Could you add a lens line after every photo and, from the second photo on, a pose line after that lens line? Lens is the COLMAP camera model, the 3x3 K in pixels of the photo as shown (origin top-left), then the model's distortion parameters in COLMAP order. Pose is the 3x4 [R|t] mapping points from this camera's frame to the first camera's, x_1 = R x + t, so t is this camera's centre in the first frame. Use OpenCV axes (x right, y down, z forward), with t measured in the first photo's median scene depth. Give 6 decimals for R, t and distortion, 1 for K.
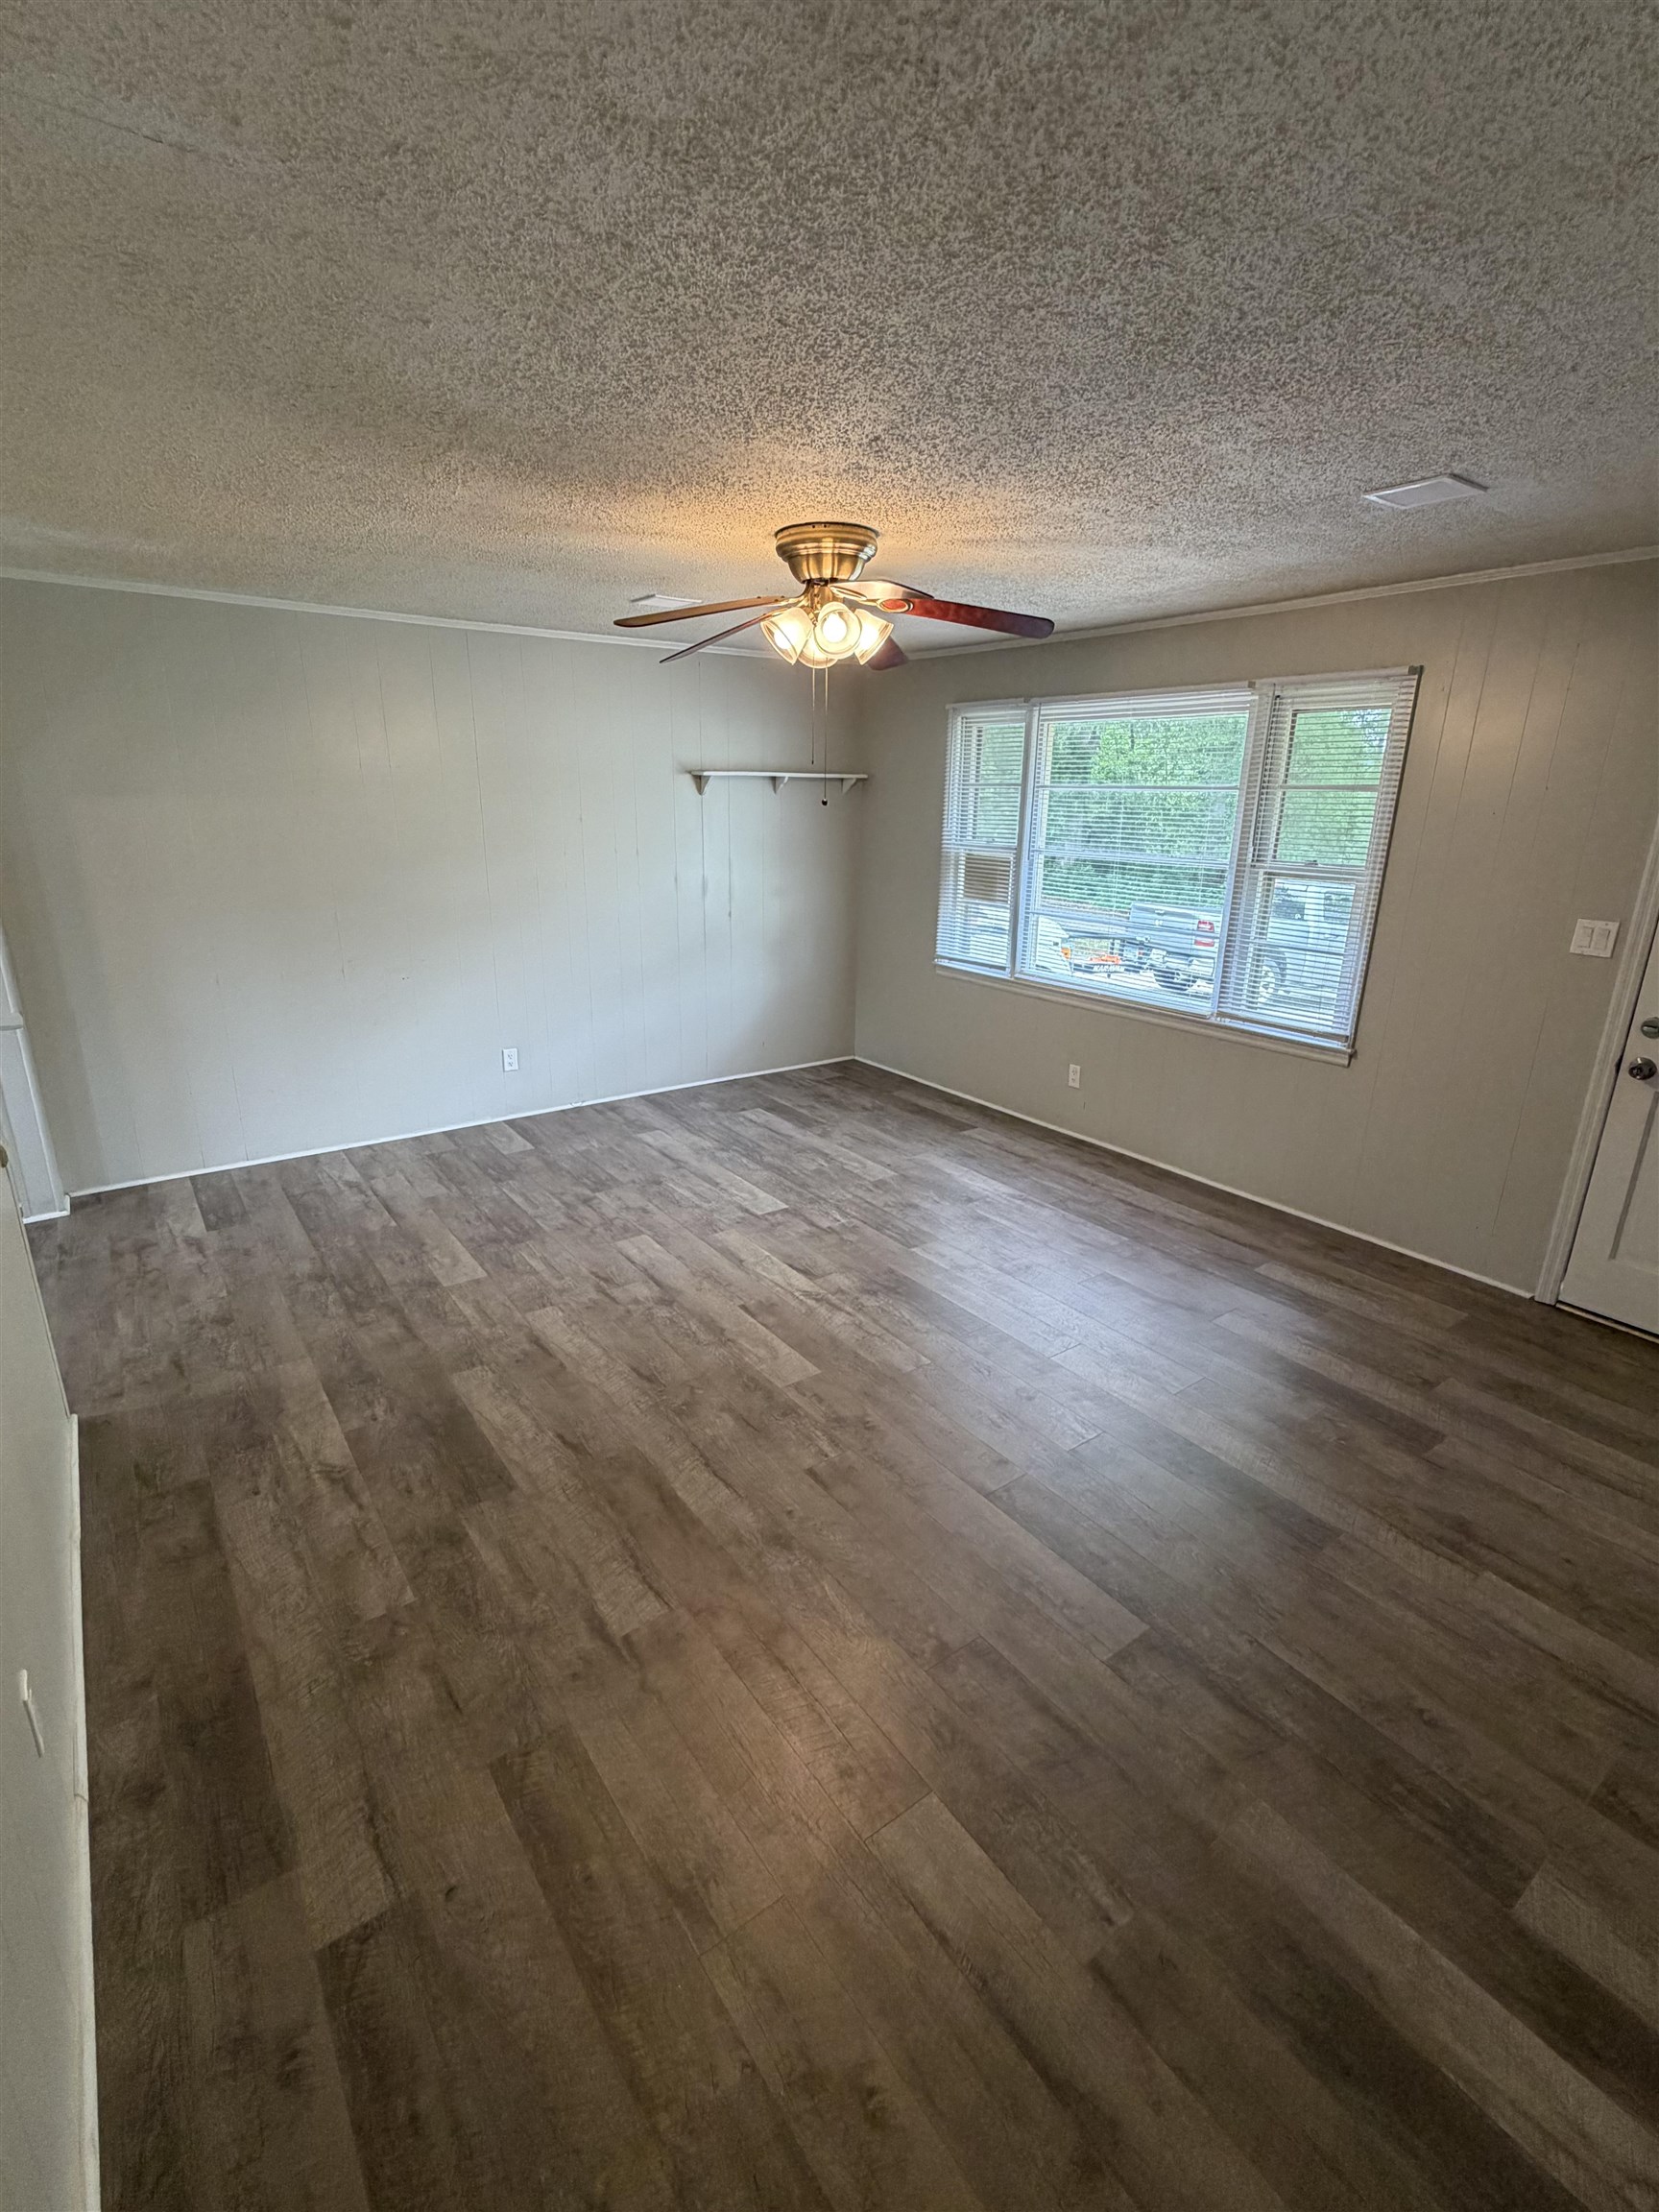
lens RADIAL K [[999.1, 0, 829.0], [0, 999.1, 1102.1], [0, 0, 1]] dist [0.001995, -0.000672]
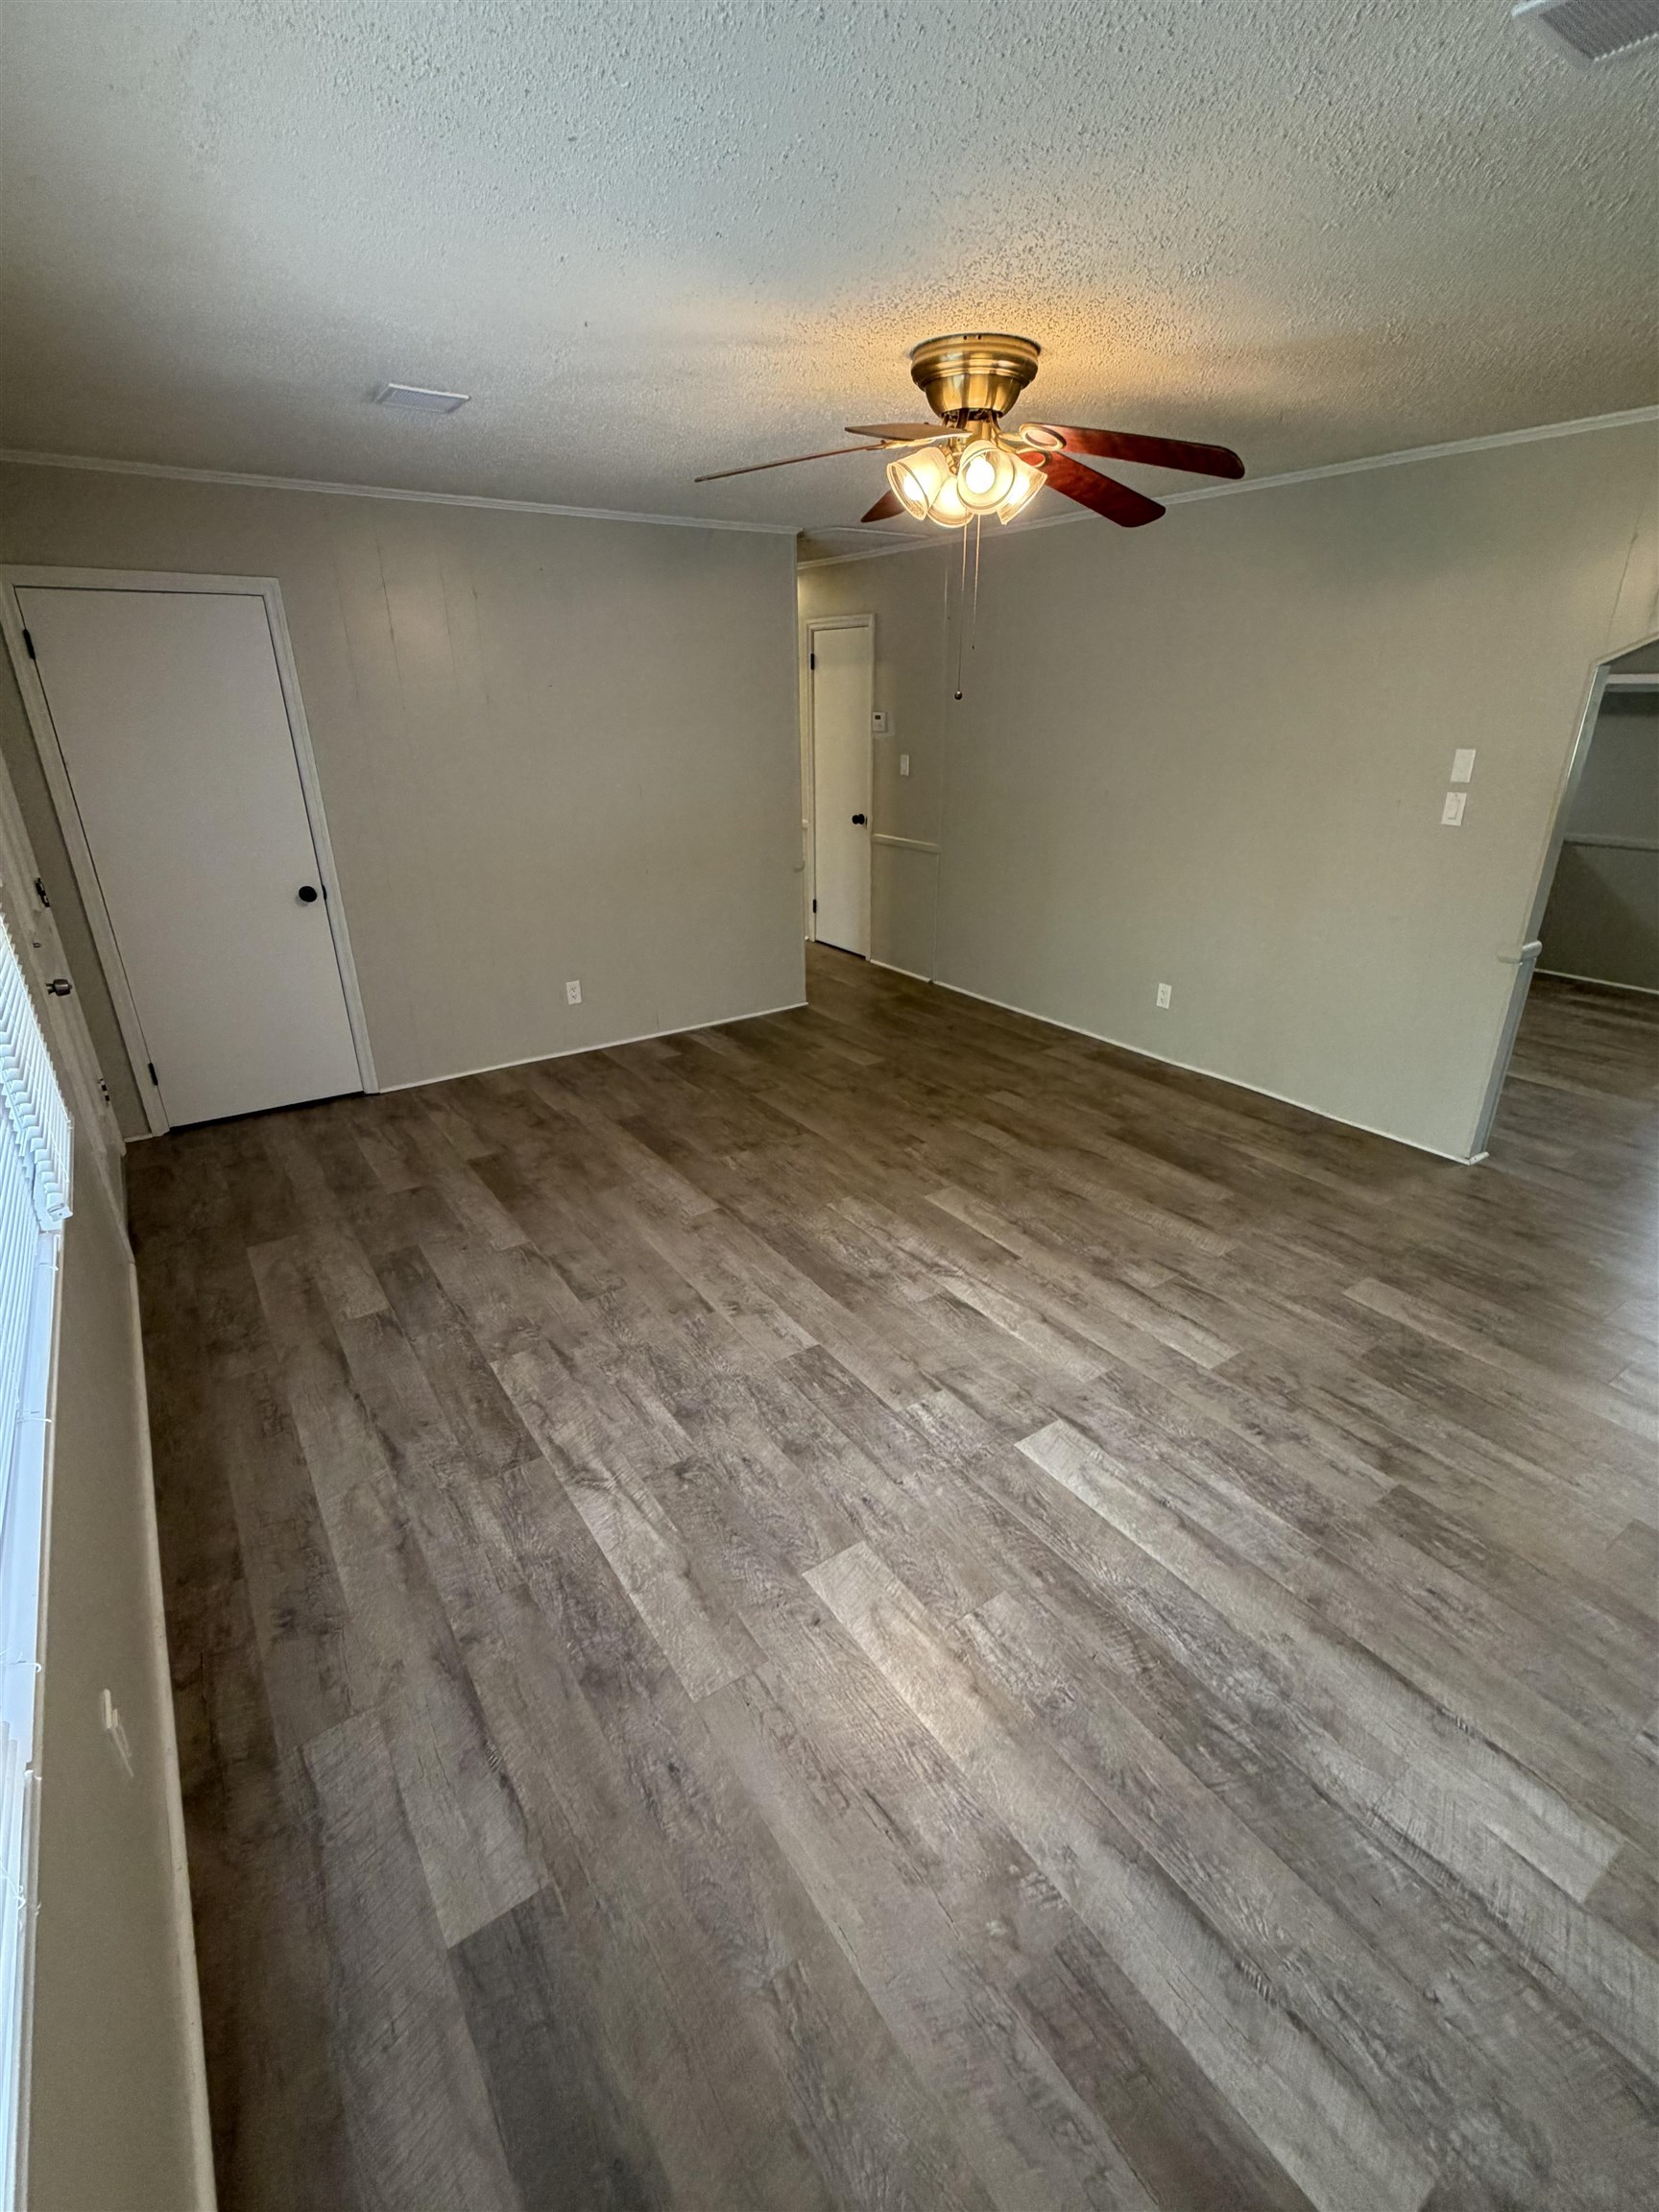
lens RADIAL K [[1006.7, 0, 830.1], [0, 1006.7, 1095.3], [0, 0, 1]] dist [0.001658, -0.000216]
pose [[-0.999556, -0.017423, 0.024178, 0.054204], [0.001941, 0.771512, 0.636212, -0.417050], [-0.029738, 0.635976, -0.771135, 1.342502]]
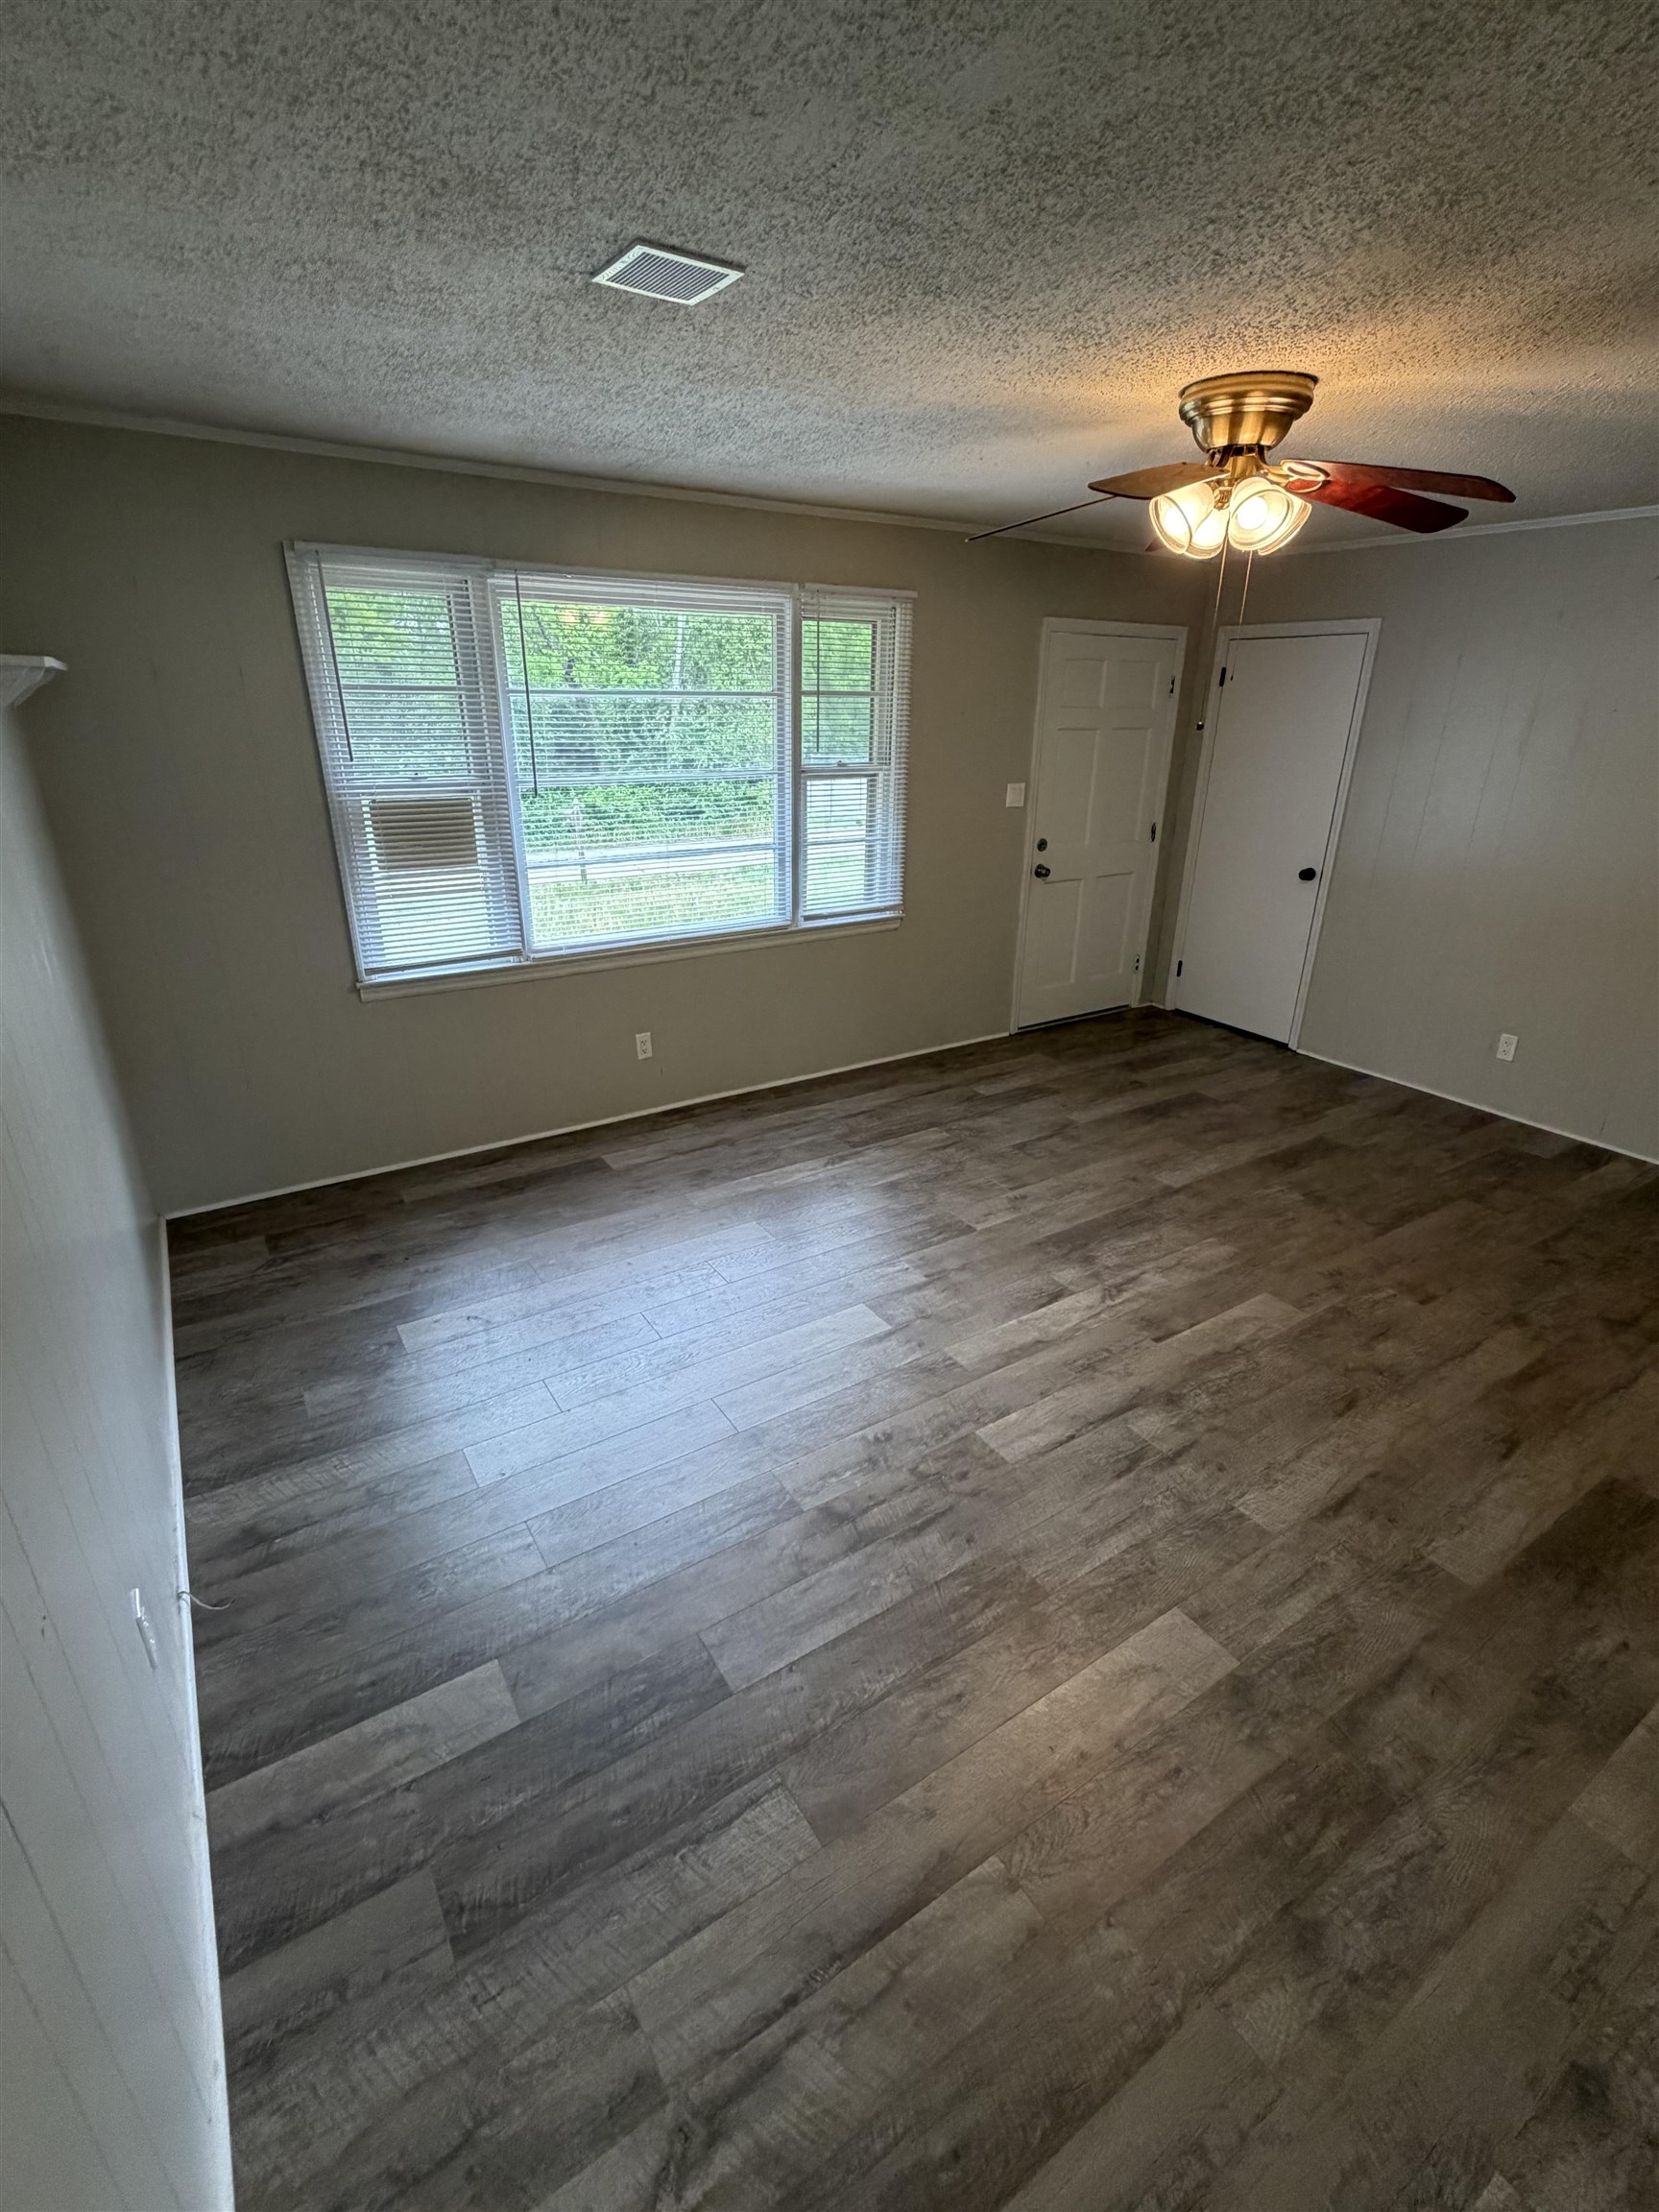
lens RADIAL K [[999.1, 0, 829.0], [0, 999.1, 1102.1], [0, 0, 1]] dist [0.001995, -0.000672]
pose [[0.054650, -0.389434, 0.919432, -0.660461], [0.289568, 0.887419, 0.358663, -0.295206], [-0.955596, 0.246637, 0.161265, 0.889160]]
